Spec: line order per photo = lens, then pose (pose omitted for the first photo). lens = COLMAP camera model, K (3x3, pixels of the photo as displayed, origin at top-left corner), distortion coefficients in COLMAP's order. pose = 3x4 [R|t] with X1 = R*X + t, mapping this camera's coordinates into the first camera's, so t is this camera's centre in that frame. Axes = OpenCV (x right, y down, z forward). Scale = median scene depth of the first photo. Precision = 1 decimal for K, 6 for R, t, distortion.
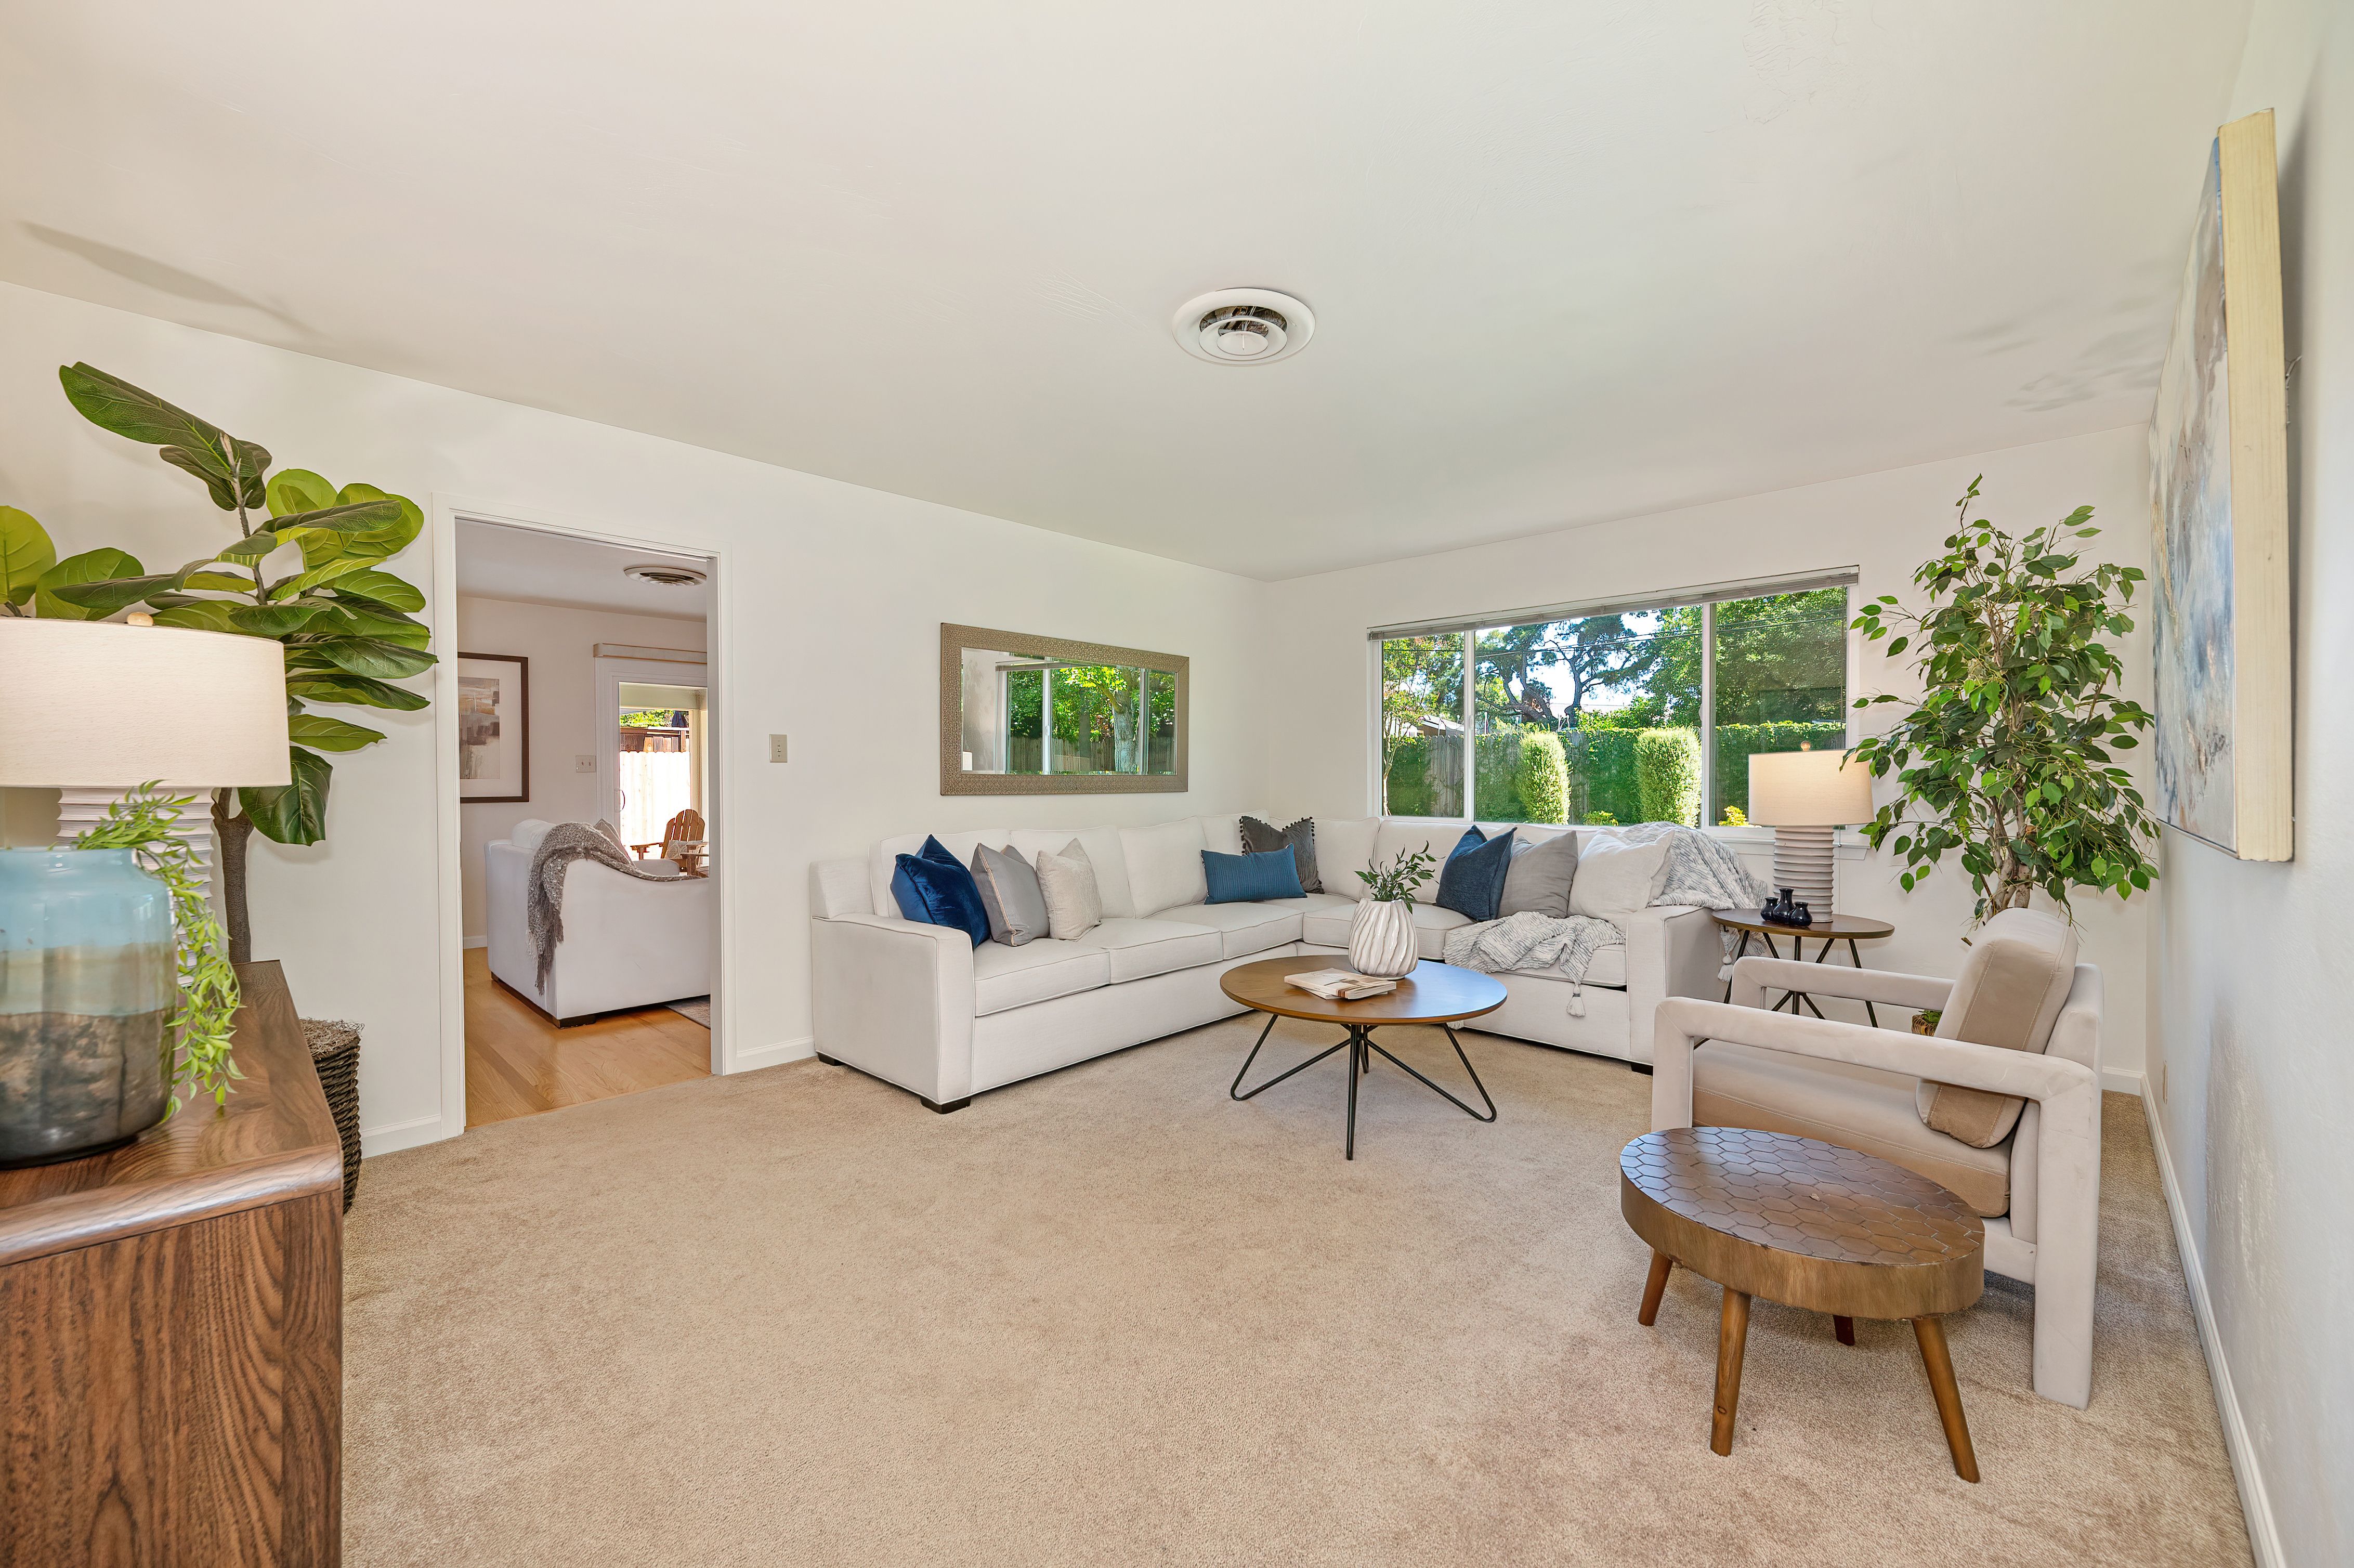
lens RADIAL K [[932.9, 0, 1181.9], [0, 932.9, 782.9], [0, 0, 1]] dist [-0.001031, 0.000189]
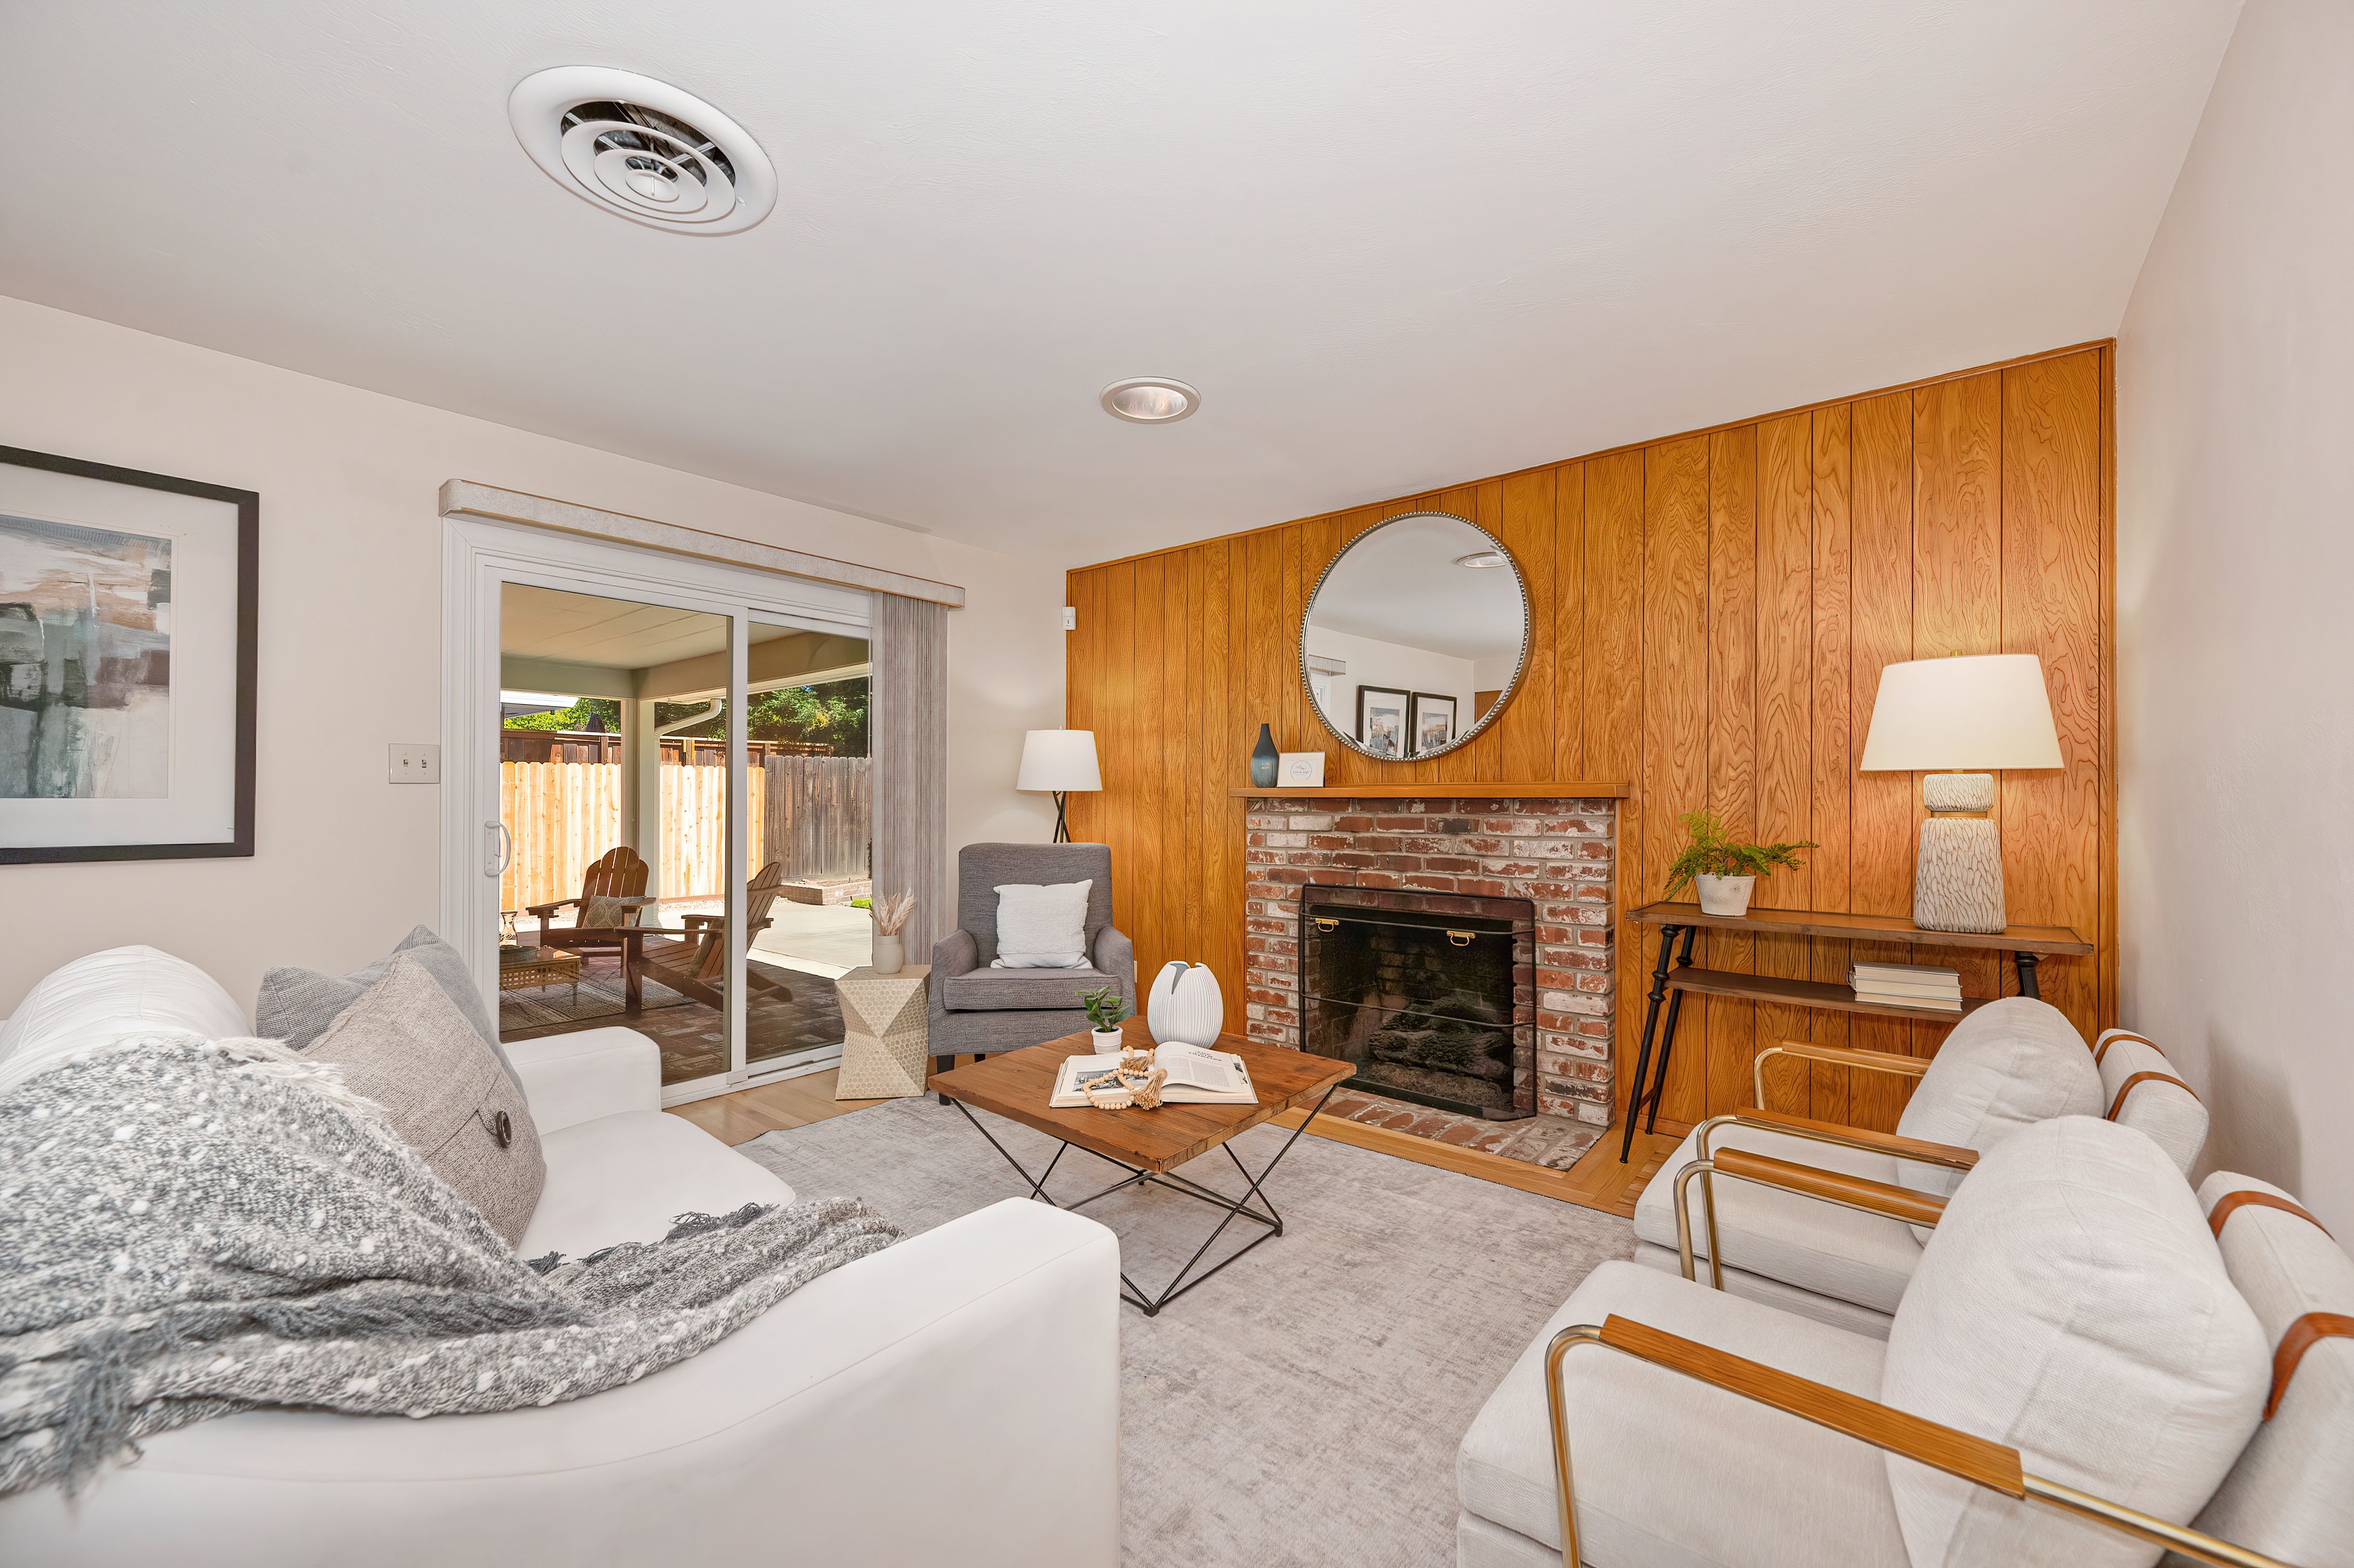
lens RADIAL K [[932.9, 0, 1181.0], [0, 932.9, 792.6], [0, 0, 1]] dist [-0.001031, 0.000189]
pose [[0.997227, 0.007640, 0.074028, -0.324340], [-0.006485, 0.999854, -0.015829, -0.003147], [-0.074138, 0.015305, 0.997131, 0.553584]]
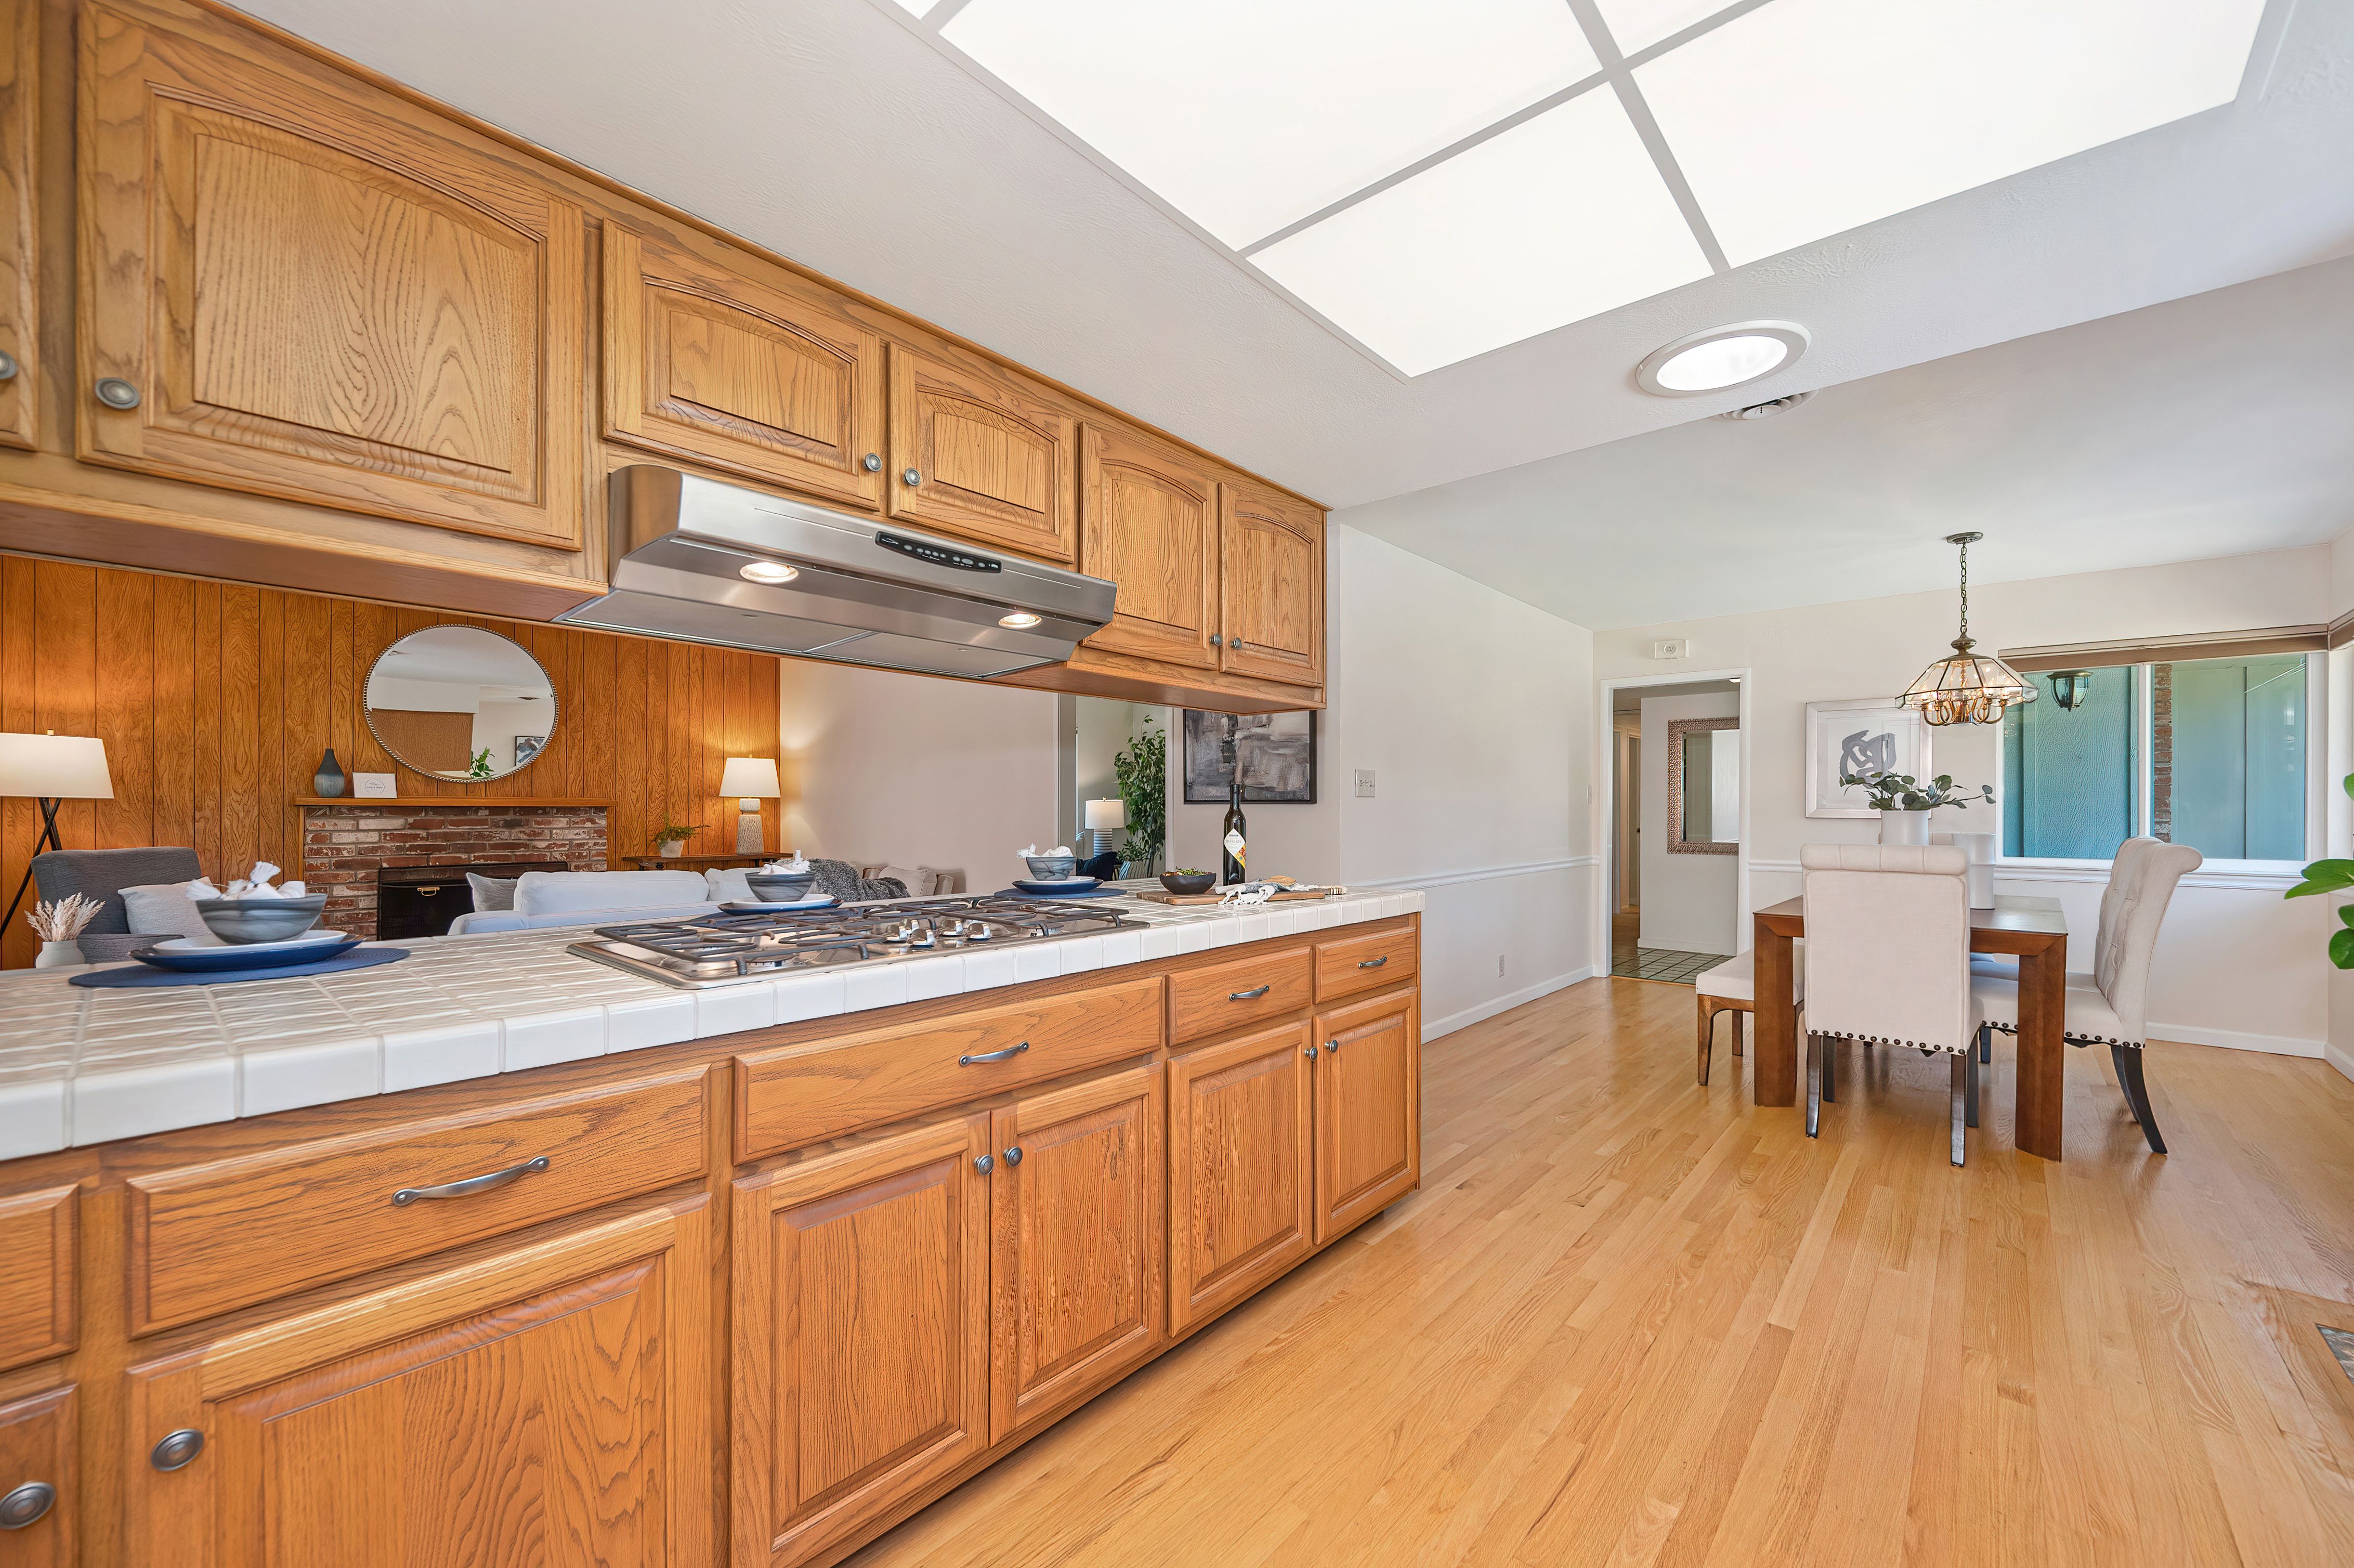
lens RADIAL K [[932.9, 0, 1175.2], [0, 932.9, 809.8], [0, 0, 1]] dist [-0.001031, 0.000189]
pose [[-0.036688, 0.005067, 0.999314, -1.038589], [0.007213, 0.999962, -0.004806, 0.002590], [-0.999301, 0.007031, -0.036723, 0.467623]]
